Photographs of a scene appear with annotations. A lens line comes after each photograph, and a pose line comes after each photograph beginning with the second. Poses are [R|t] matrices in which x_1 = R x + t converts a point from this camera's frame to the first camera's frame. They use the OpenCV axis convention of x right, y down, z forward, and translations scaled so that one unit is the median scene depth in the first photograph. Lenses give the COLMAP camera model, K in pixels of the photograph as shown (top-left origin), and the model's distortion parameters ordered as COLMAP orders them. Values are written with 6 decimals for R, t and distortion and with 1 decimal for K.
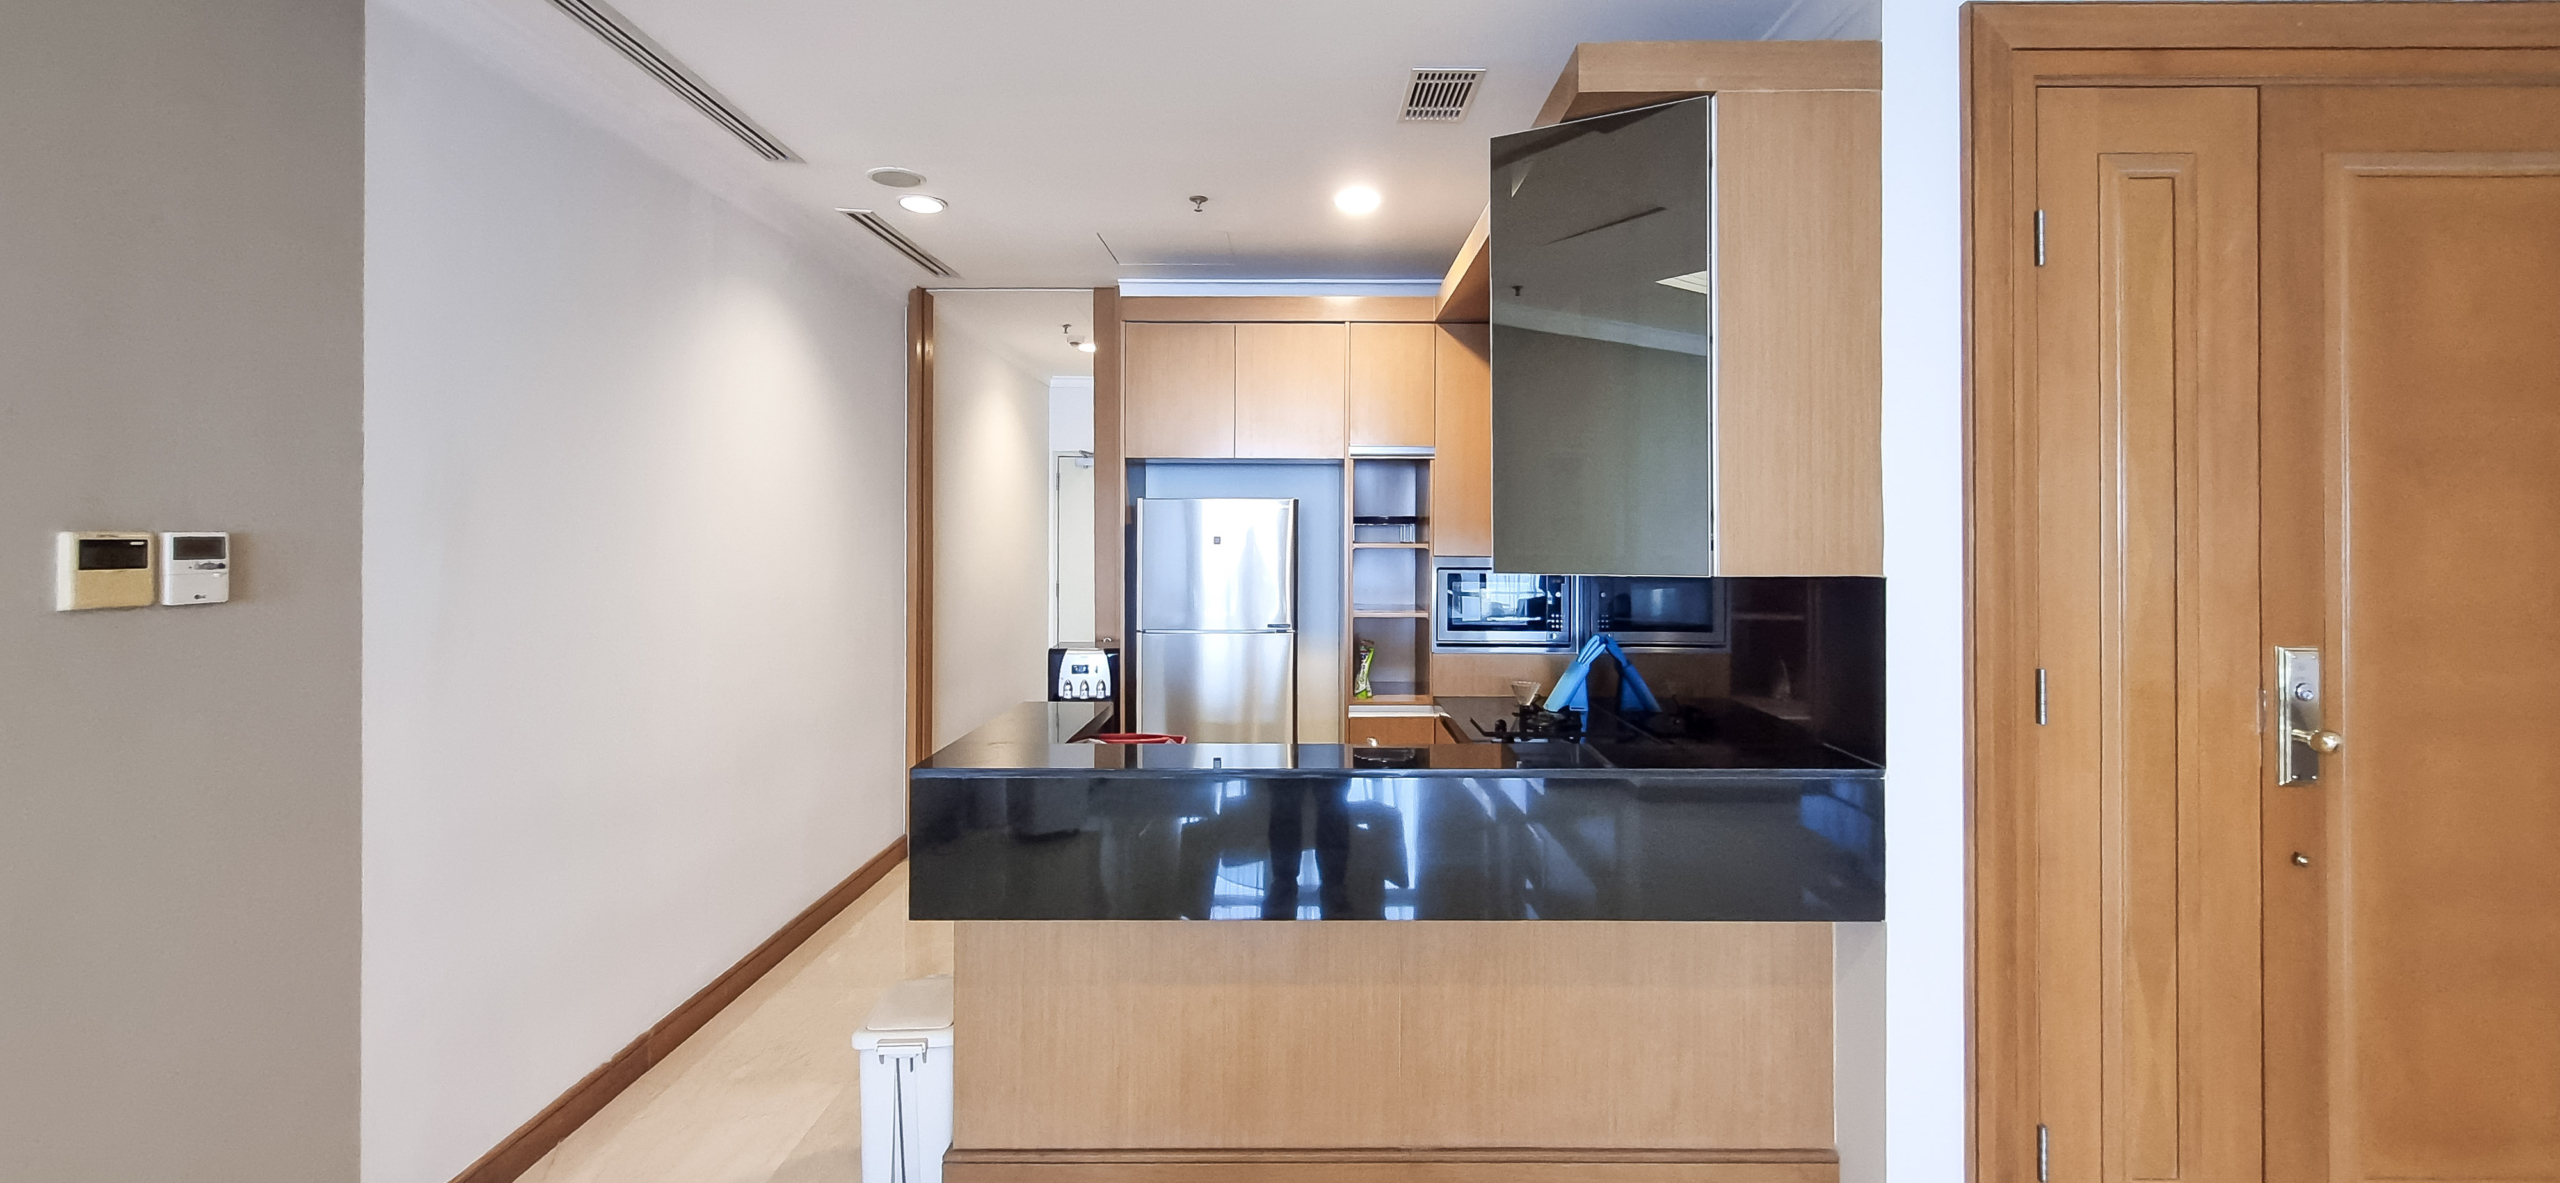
lens RADIAL K [[1023.8, 0, 1280.0], [0, 1023.8, 591.5], [0, 0, 1]] dist [-0.001307, -0.000314]
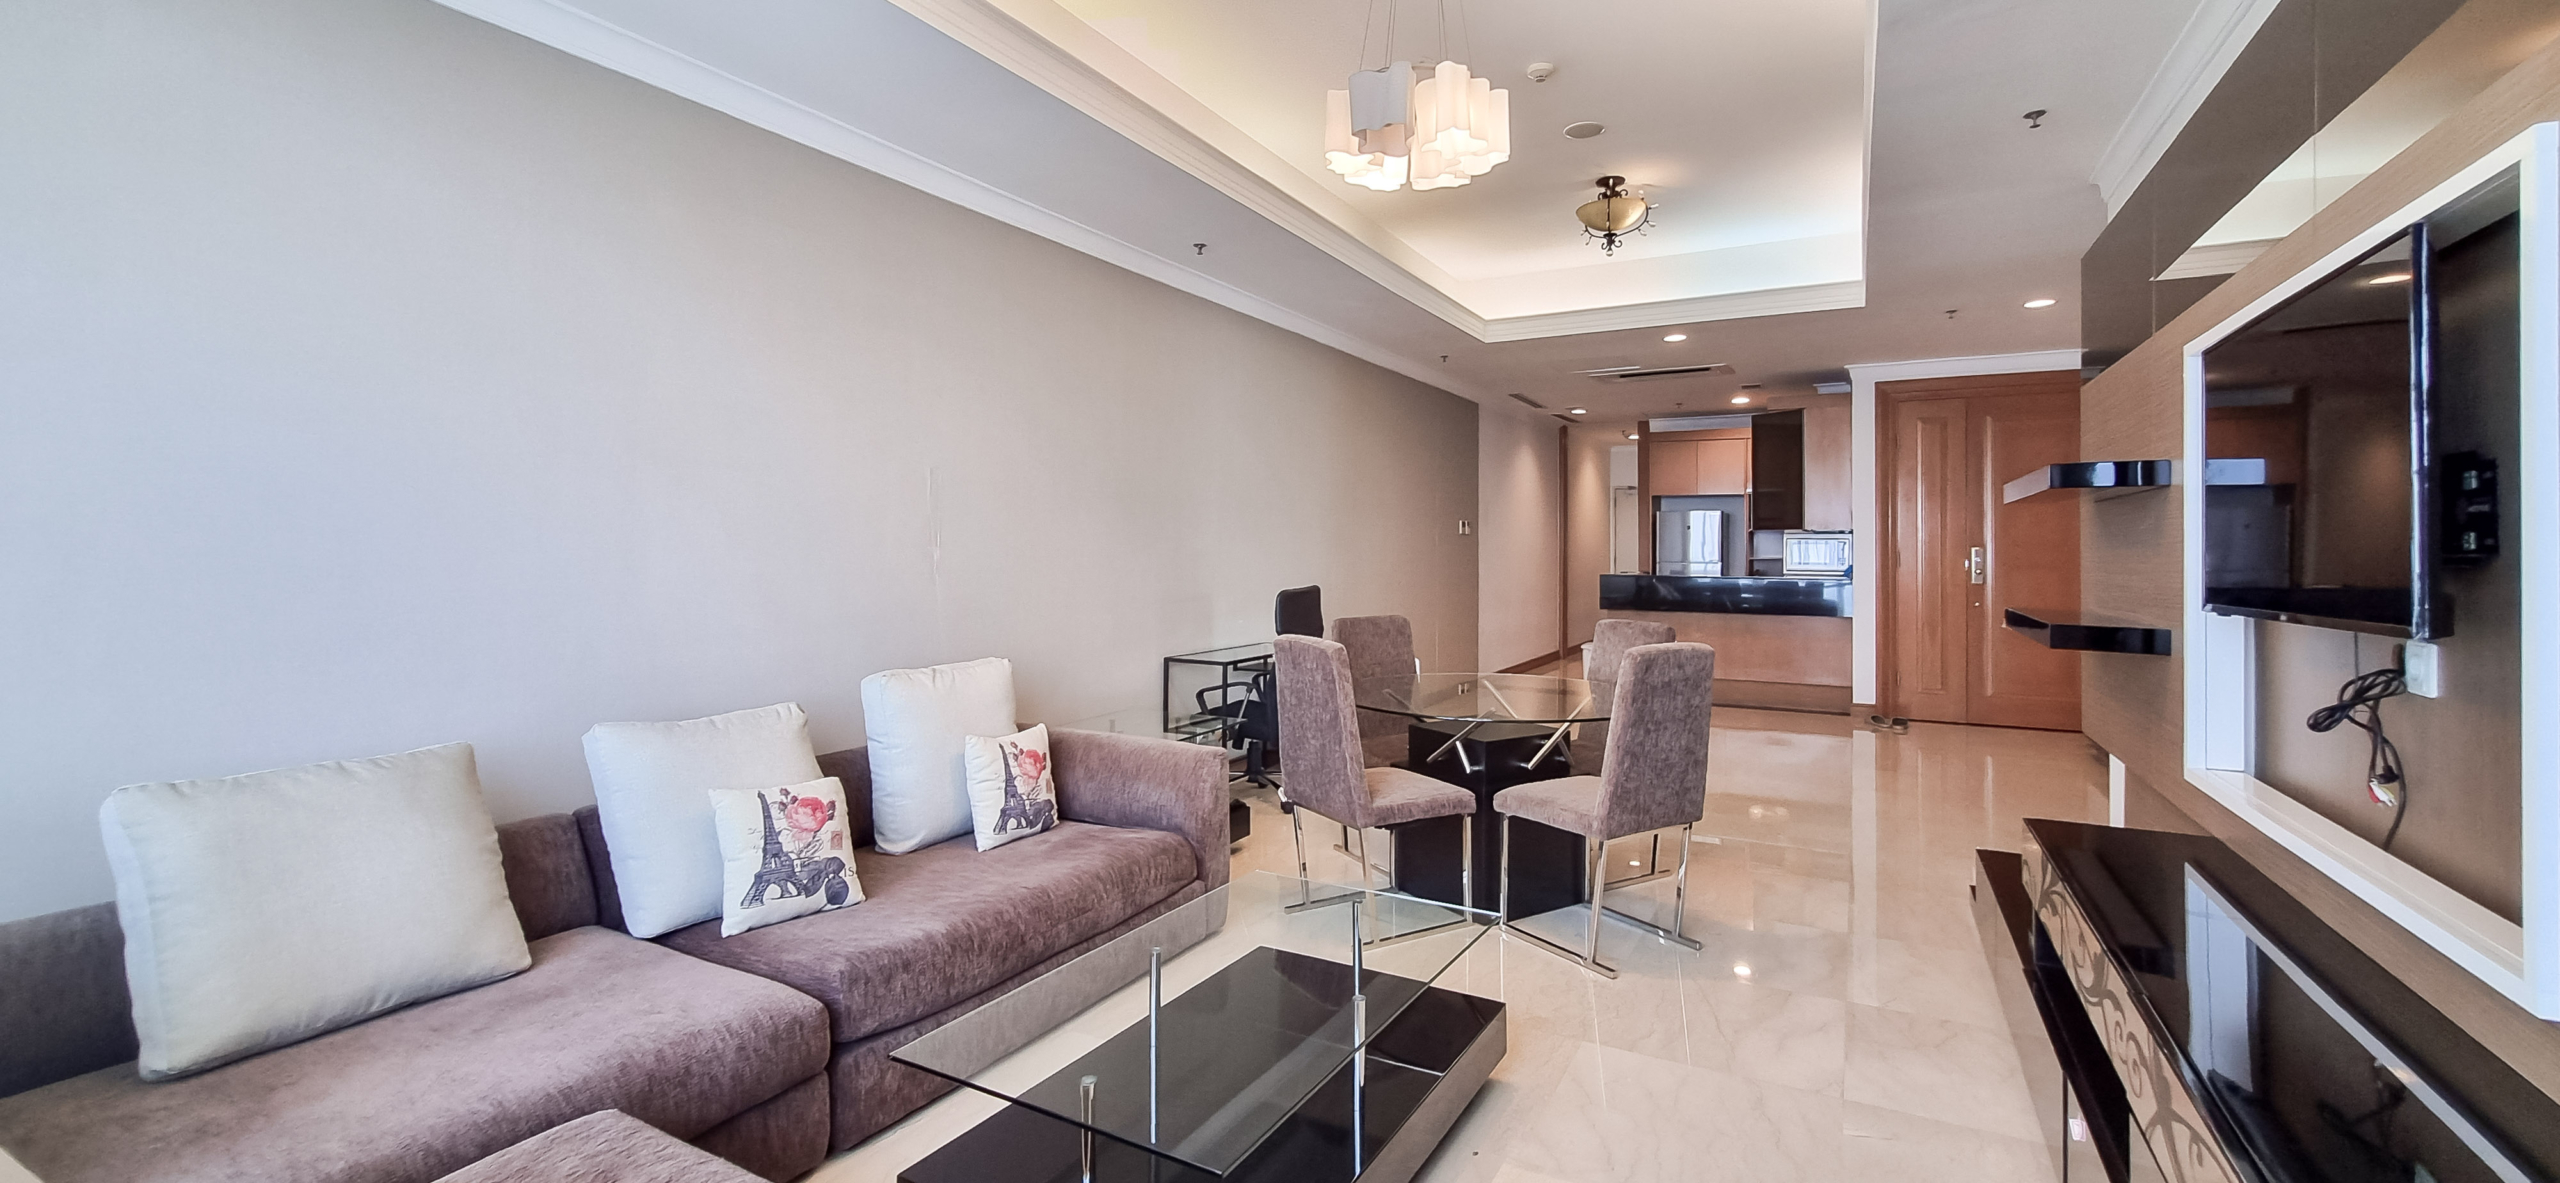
lens RADIAL K [[1045.8, 0, 1279.5], [0, 1045.8, 550.8], [0, 0, 1]] dist [0.002410, 0.000059]
pose [[0.876329, 0.008888, -0.481632, 0.273914], [-0.034130, 0.998463, -0.043675, 0.142194], [0.480503, 0.054712, 0.875285, -1.611240]]
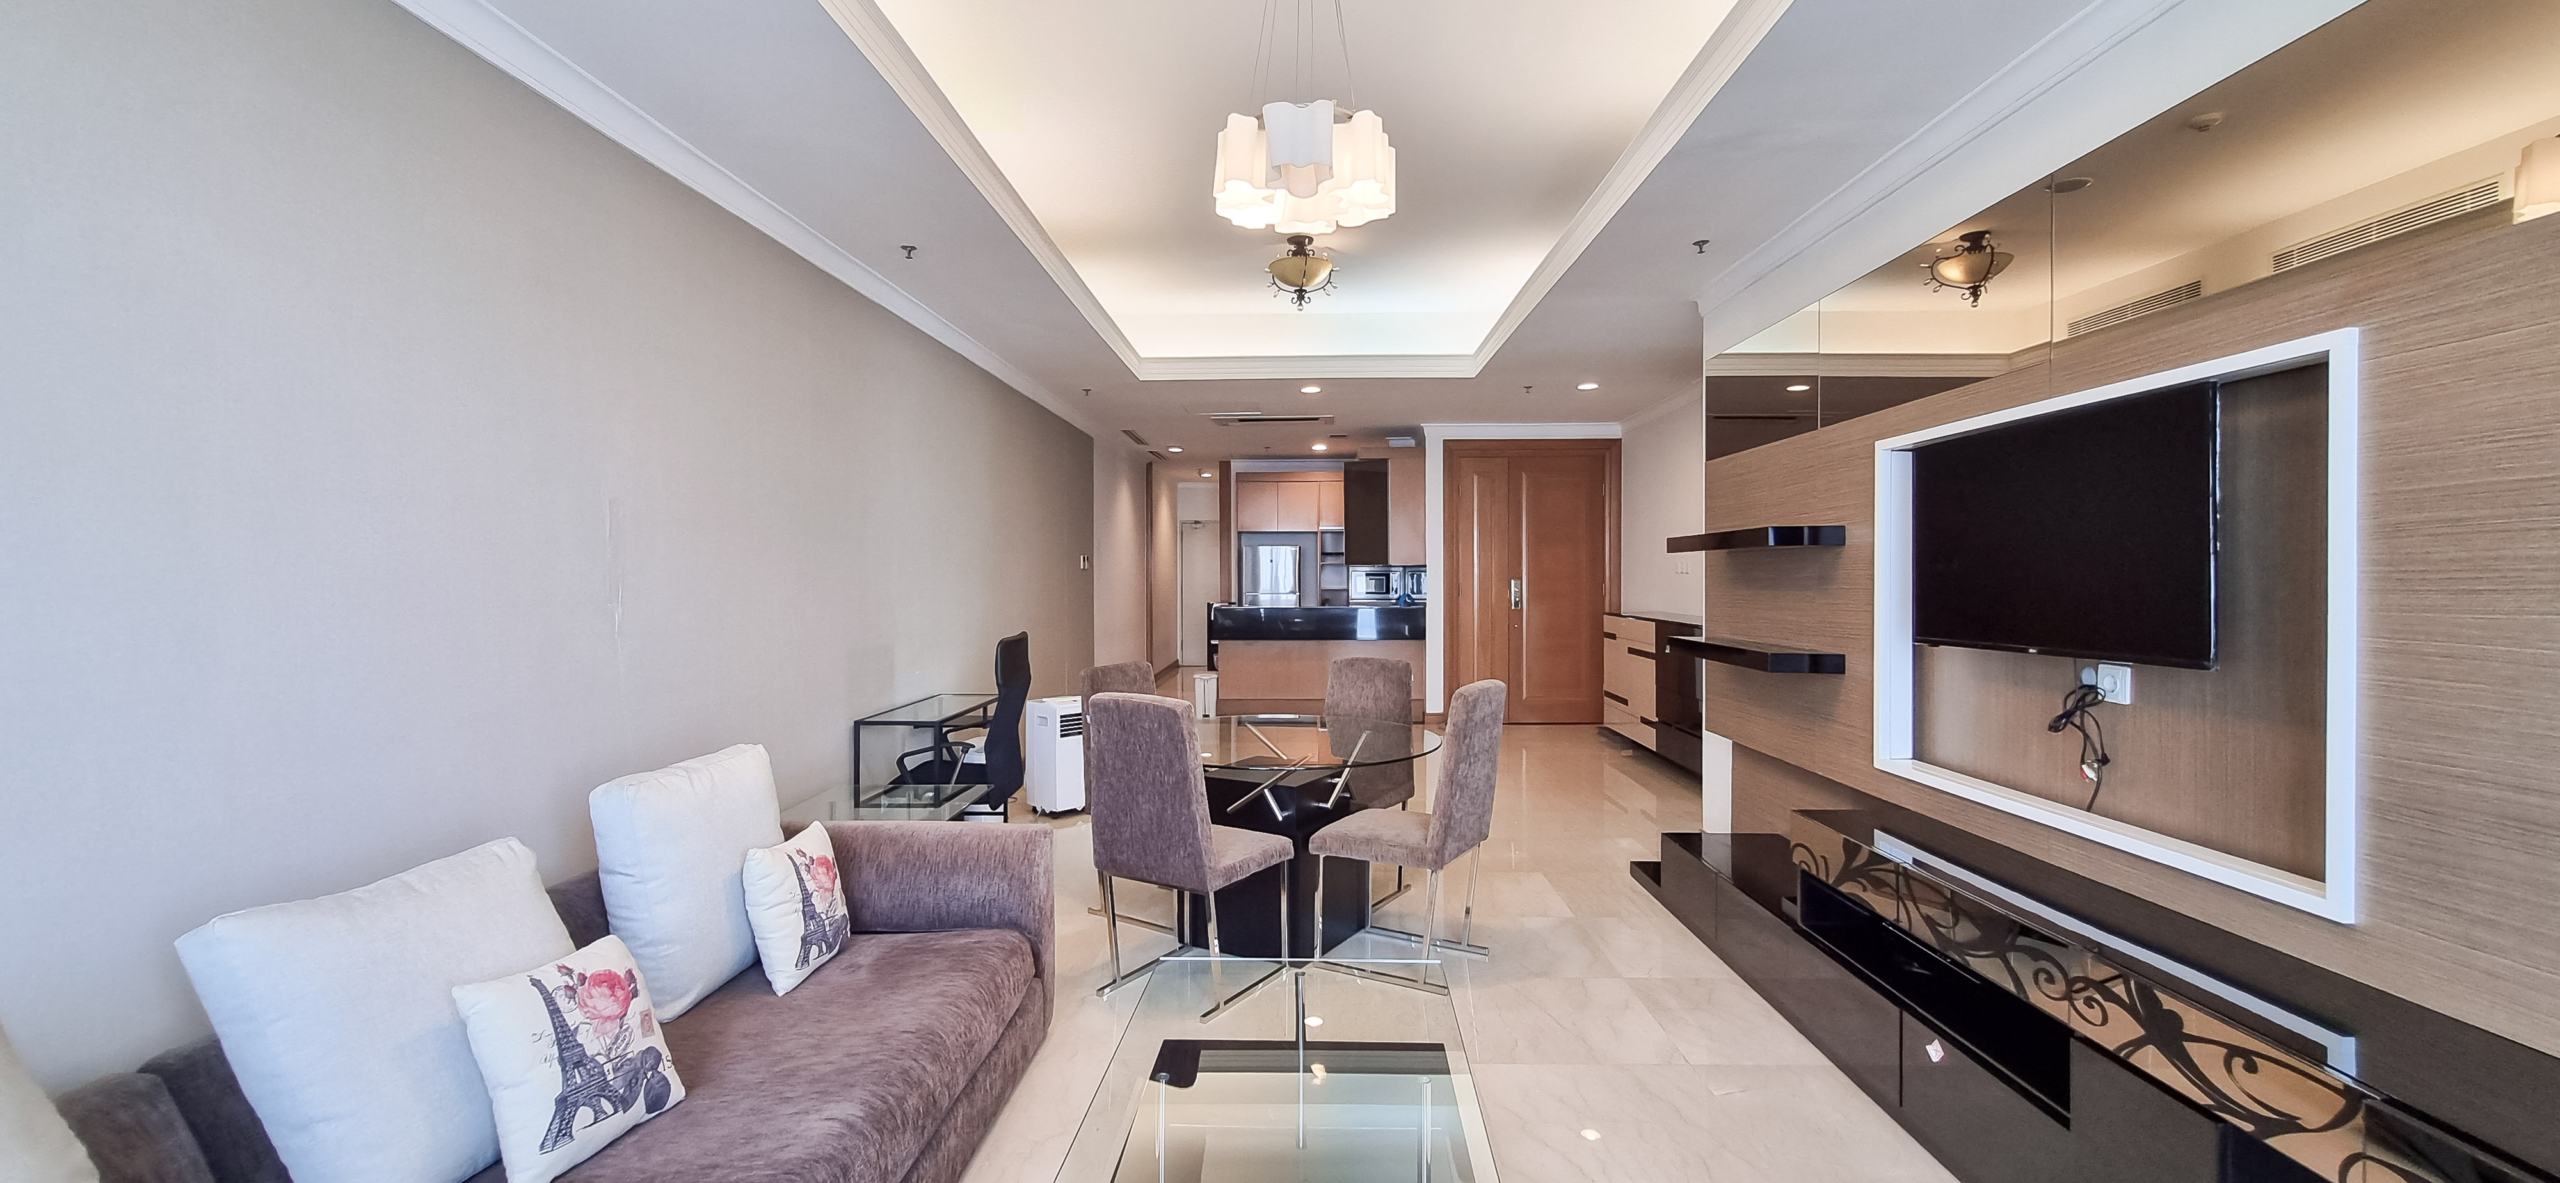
lens RADIAL K [[1023.8, 0, 1280.0], [0, 1023.8, 591.5], [0, 0, 1]] dist [-0.001307, -0.000314]
pose [[0.999703, 0.001247, -0.024333, 0.026416], [-0.002174, 0.999272, -0.038093, 0.126176], [0.024267, 0.038135, 0.998978, -1.624468]]
